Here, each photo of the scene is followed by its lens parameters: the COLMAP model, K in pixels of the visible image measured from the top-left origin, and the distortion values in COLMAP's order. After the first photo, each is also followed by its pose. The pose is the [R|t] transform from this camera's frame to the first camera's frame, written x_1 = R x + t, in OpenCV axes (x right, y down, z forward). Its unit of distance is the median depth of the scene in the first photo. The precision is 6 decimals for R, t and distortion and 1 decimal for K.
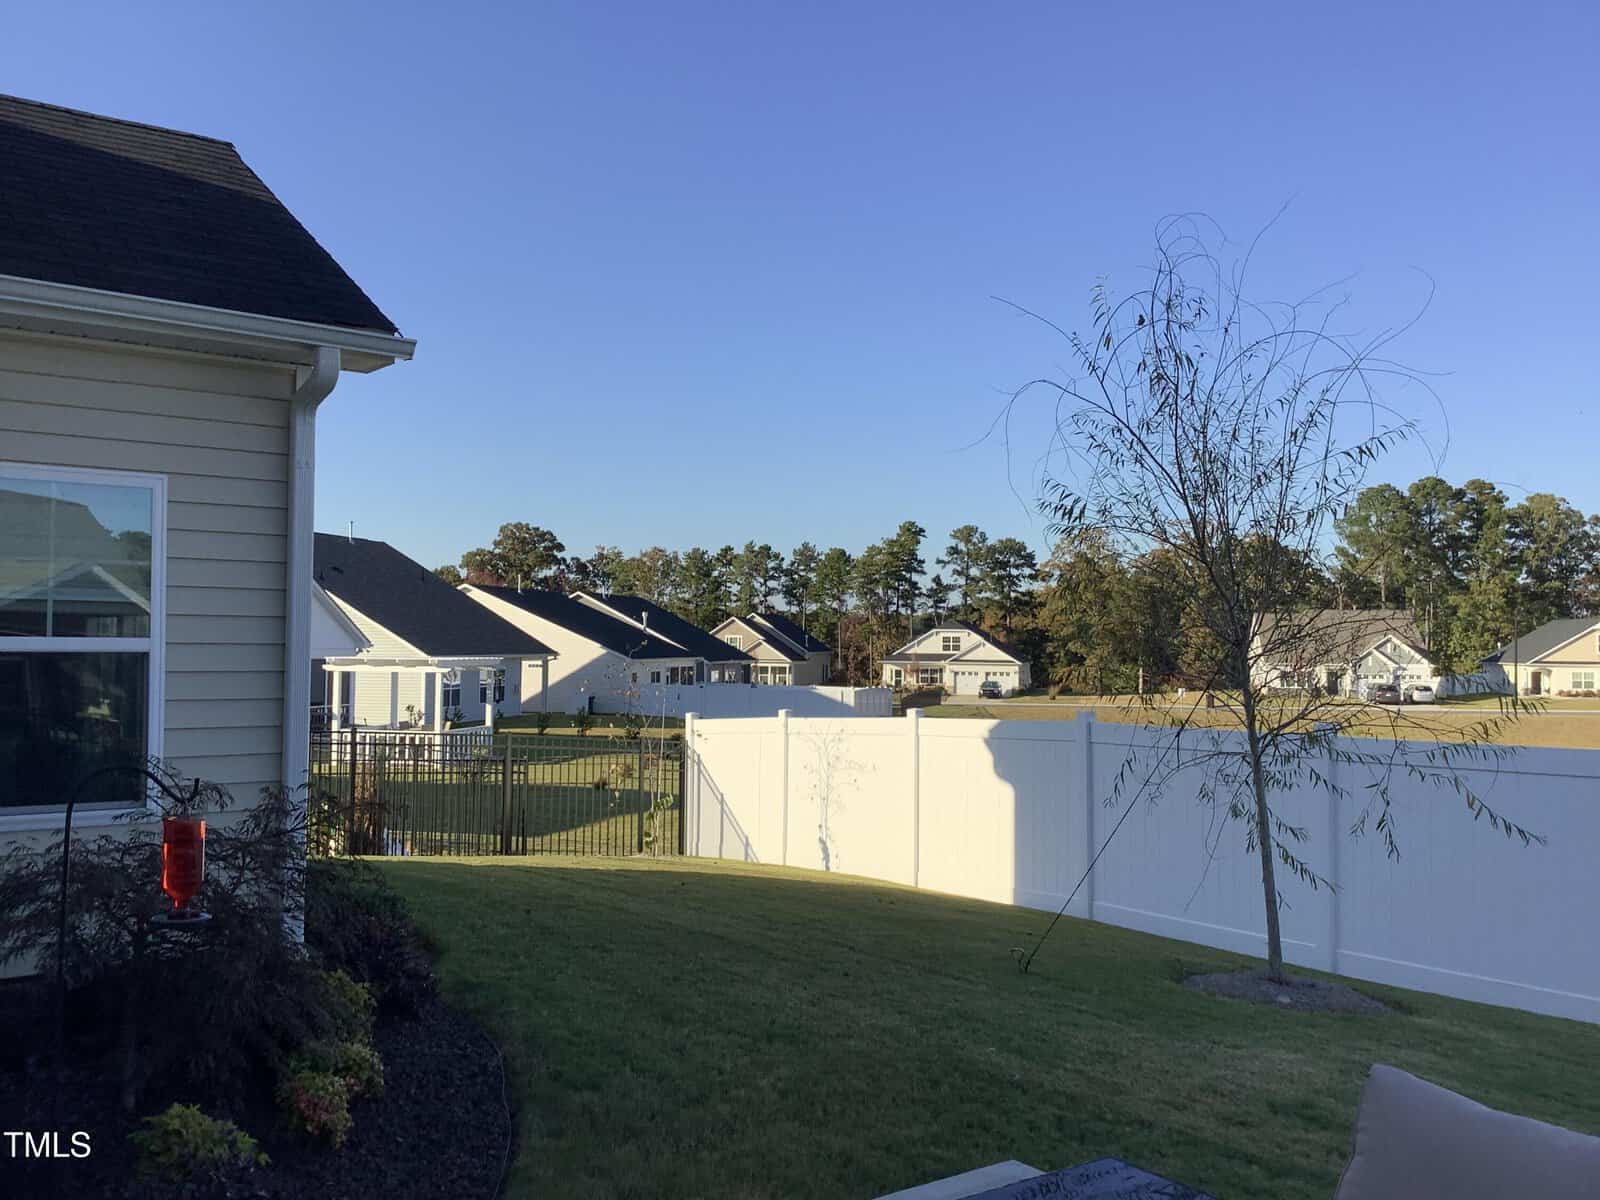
lens RADIAL K [[1571.0, 0, 681.7], [0, 1571.0, 603.5], [0, 0, 1]] dist [0.103215, -0.187462]
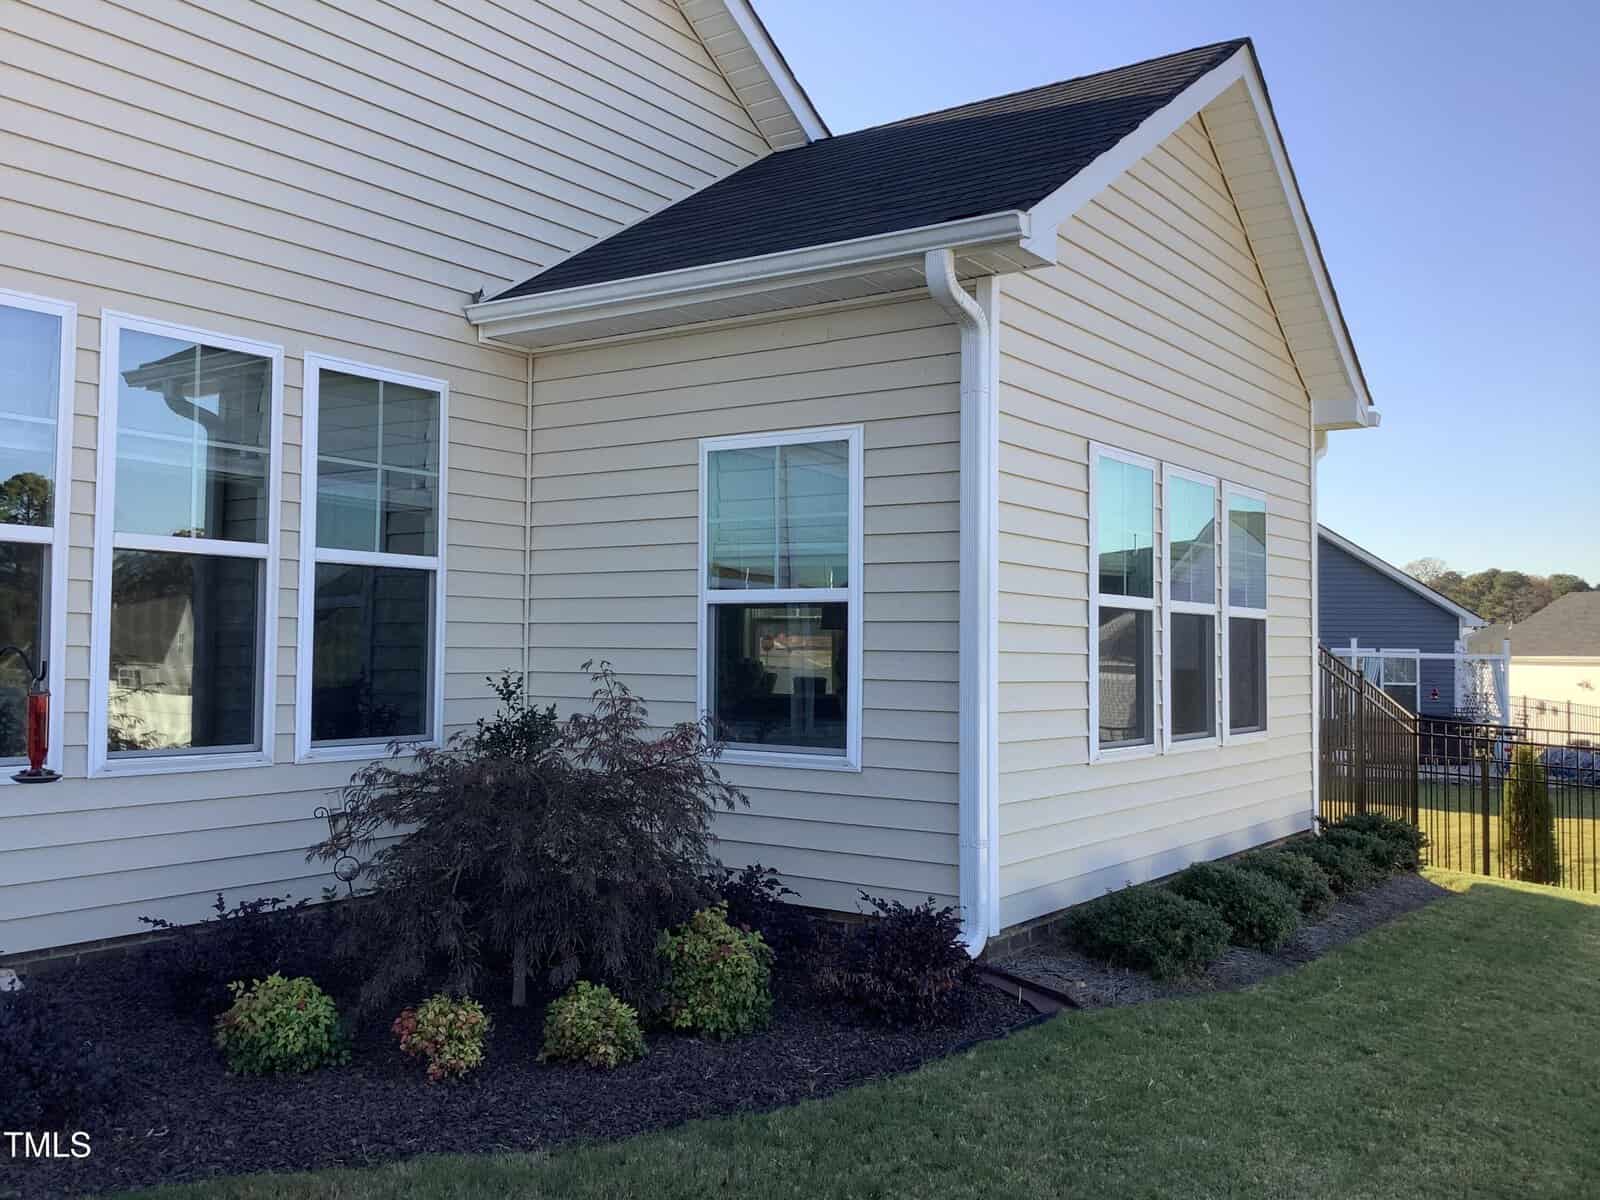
lens RADIAL K [[1433.8, 0, 800.0], [0, 1433.8, 600.0], [0, 0, 1]] dist [0.097161, 0.000920]
pose [[0.298179, -0.046439, -0.953380, 0.073597], [-0.000203, 0.998813, -0.048715, 0.010361], [0.954510, 0.014720, 0.297816, 0.098729]]
